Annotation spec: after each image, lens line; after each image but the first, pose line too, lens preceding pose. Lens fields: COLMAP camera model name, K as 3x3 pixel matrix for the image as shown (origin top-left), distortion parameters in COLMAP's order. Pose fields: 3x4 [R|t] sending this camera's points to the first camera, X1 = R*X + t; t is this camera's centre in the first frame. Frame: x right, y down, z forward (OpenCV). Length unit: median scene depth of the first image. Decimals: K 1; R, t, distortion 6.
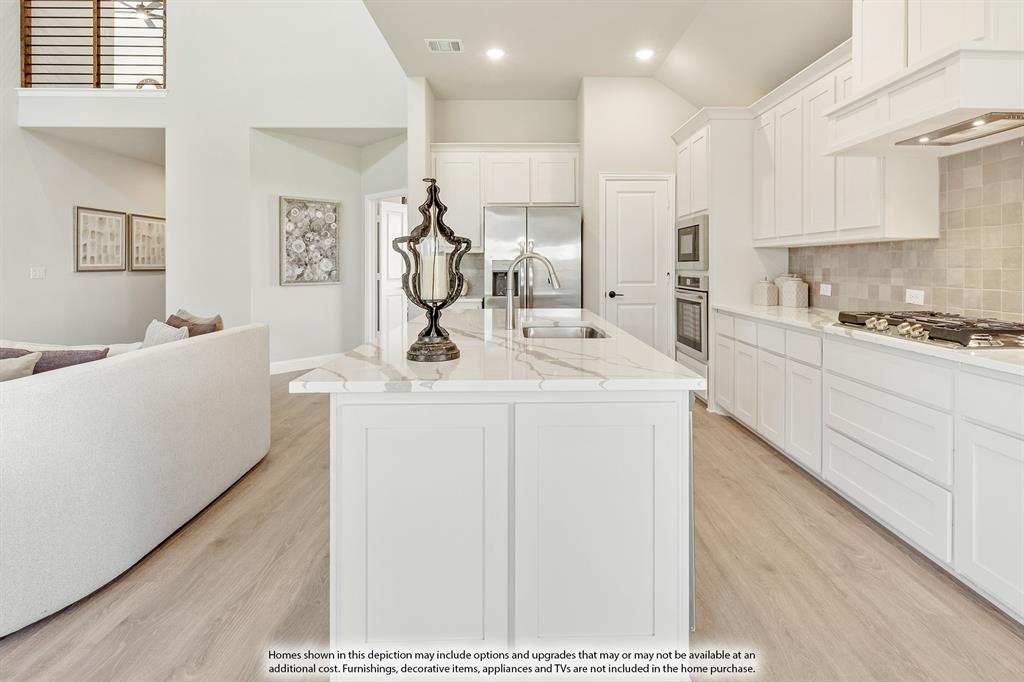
lens RADIAL K [[514.7, 0, 533.2], [0, 514.7, 269.4], [0, 0, 1]] dist [-0.001392, -0.000153]
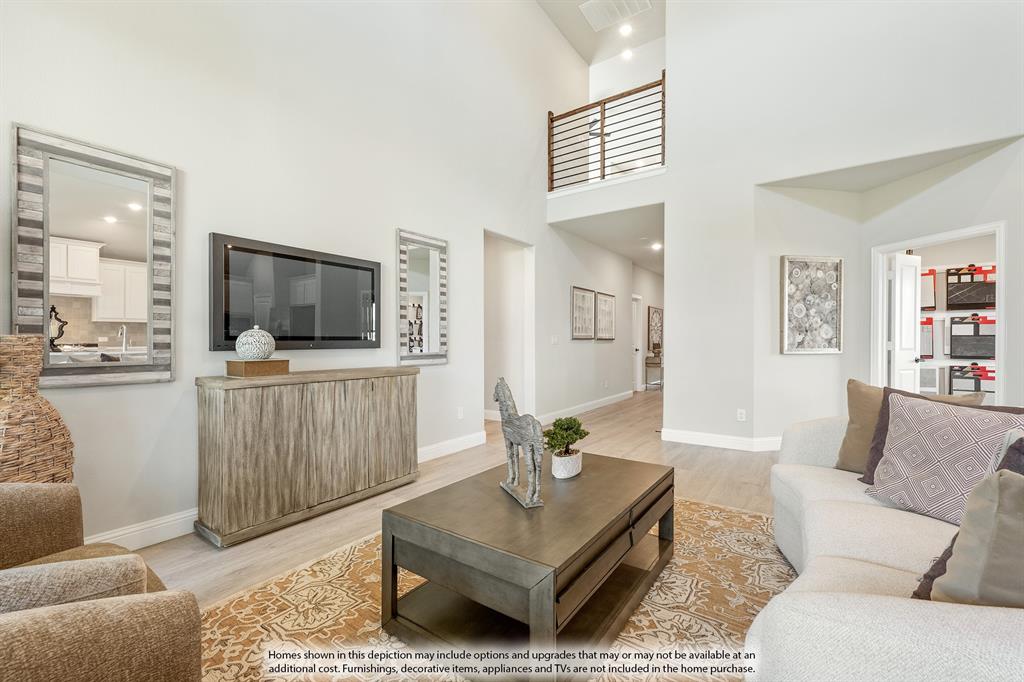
lens RADIAL K [[433.6, 0, 512.2], [0, 433.6, 340.9], [0, 0, 1]] dist [-0.002398, -0.000090]
pose [[0.799830, 0.001995, -0.600223, -0.260789], [-0.006564, 0.999964, -0.005424, 0.009873], [0.600190, 0.008279, 0.799814, 0.062223]]
